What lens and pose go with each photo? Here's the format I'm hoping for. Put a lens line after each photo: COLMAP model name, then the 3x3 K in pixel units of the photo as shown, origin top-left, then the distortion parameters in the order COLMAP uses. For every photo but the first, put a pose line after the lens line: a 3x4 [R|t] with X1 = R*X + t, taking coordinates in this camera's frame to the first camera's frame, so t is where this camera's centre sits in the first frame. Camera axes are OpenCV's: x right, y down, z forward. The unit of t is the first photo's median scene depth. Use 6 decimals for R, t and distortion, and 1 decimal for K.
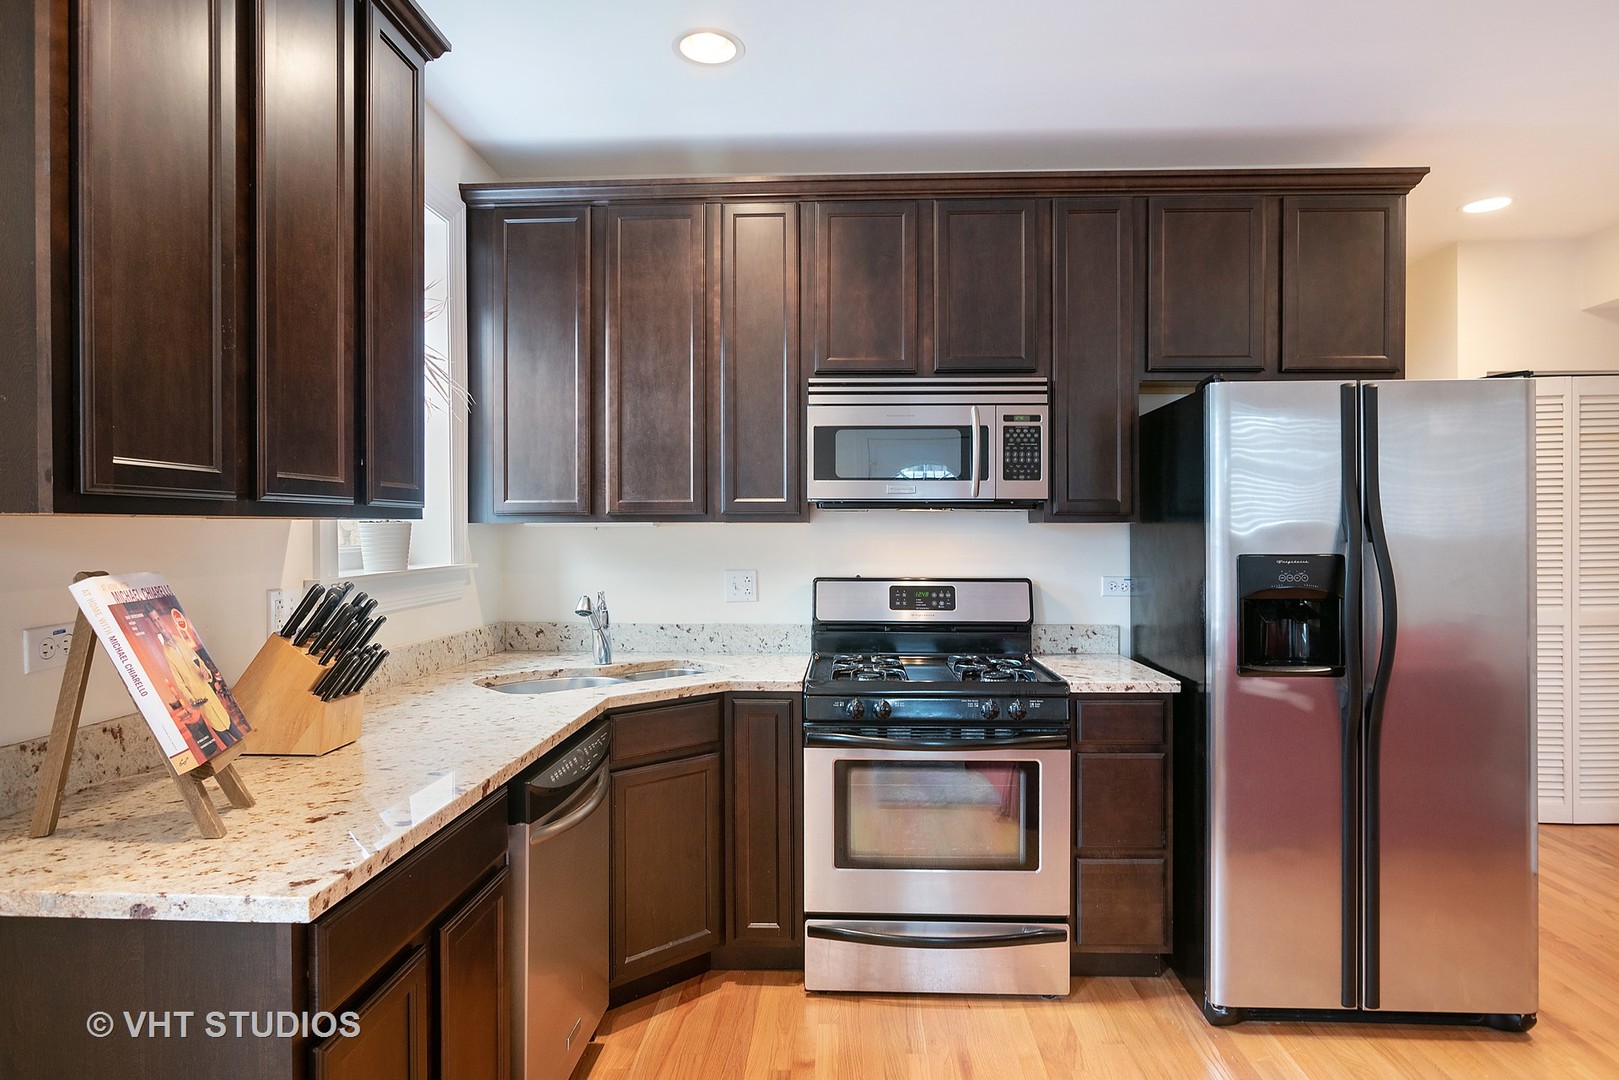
lens RADIAL K [[922.2, 0, 813.0], [0, 922.2, 538.6], [0, 0, 1]] dist [-0.029162, 0.018287]
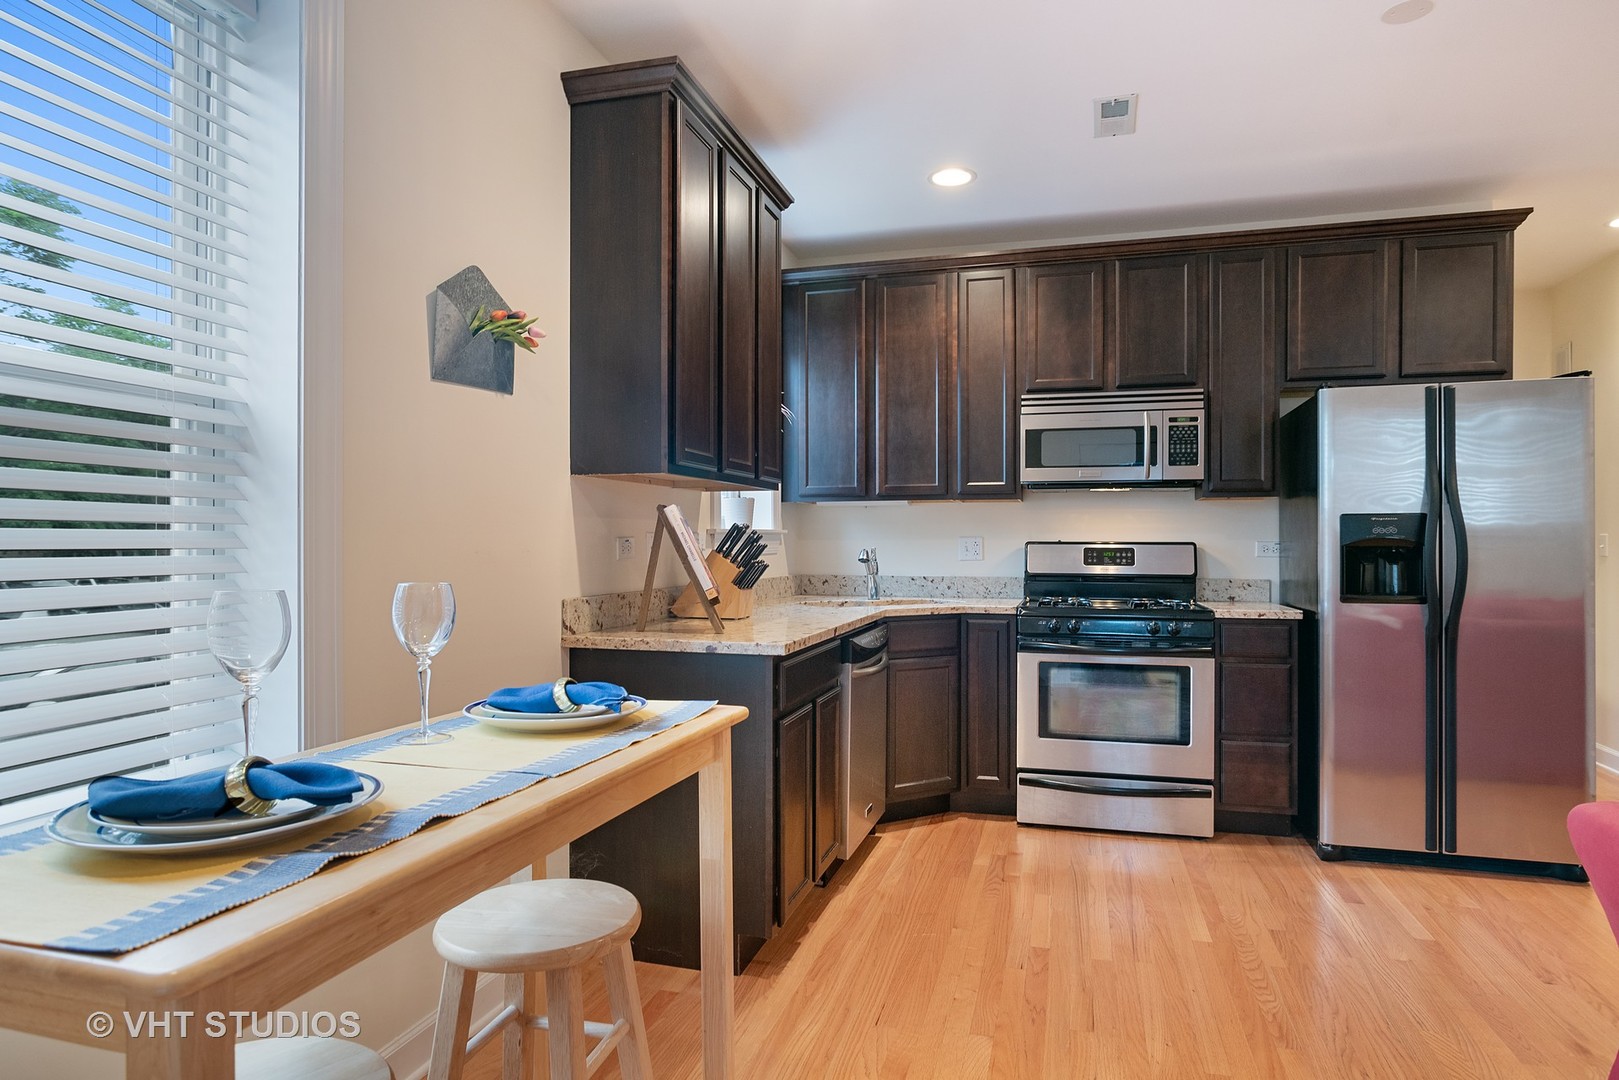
lens RADIAL K [[922.2, 0, 810.2], [0, 922.2, 545.5], [0, 0, 1]] dist [-0.029162, 0.018287]
pose [[0.972359, 0.002551, -0.233477, 0.011045], [-0.003921, 0.999978, -0.005404, 0.068525], [0.233458, 0.006170, 0.972347, -0.470061]]
